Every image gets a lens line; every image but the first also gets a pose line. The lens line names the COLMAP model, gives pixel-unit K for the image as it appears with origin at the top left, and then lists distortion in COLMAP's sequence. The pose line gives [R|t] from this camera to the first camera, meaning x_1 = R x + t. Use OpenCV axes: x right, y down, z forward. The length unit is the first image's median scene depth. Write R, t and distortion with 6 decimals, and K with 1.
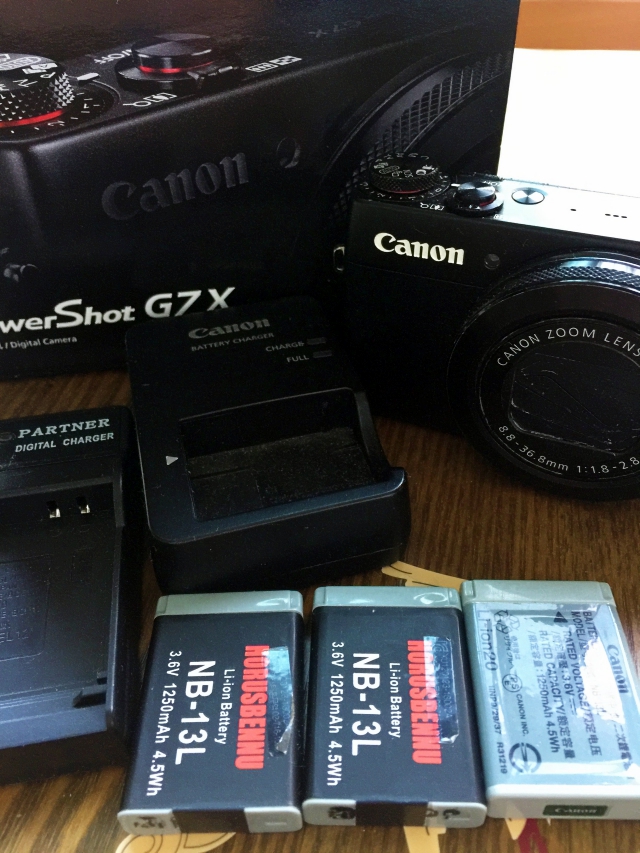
lens RADIAL K [[745.3, 0, 320.0], [0, 745.3, 426.5], [0, 0, 1]] dist [0.074254, -0.157284]
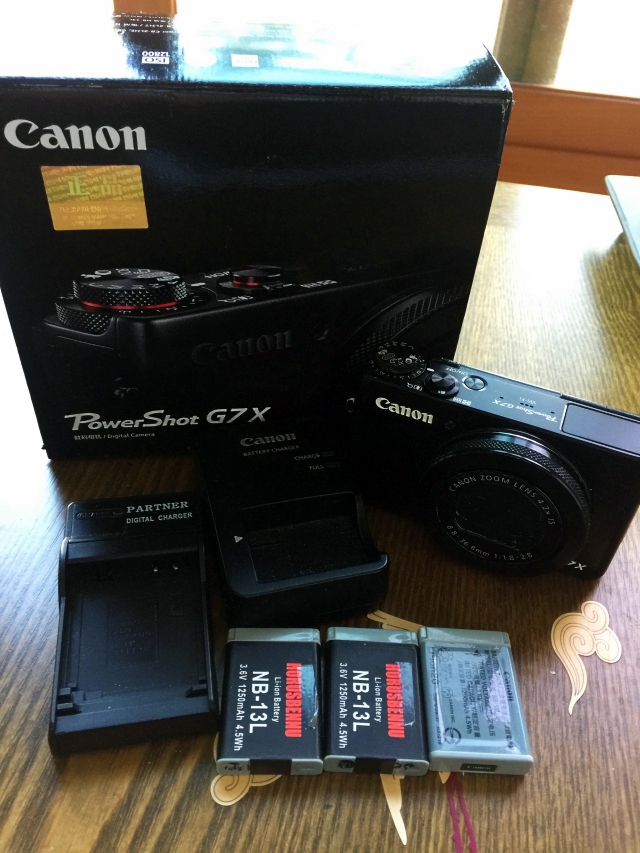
lens RADIAL K [[745.3, 0, 320.0], [0, 745.3, 426.5], [0, 0, 1]] dist [0.074254, -0.157284]
pose [[0.994601, 0.065713, 0.080315, -0.167491], [-0.065702, 0.997835, -0.002784, -0.190898], [-0.080324, -0.002507, 0.996766, -0.543267]]
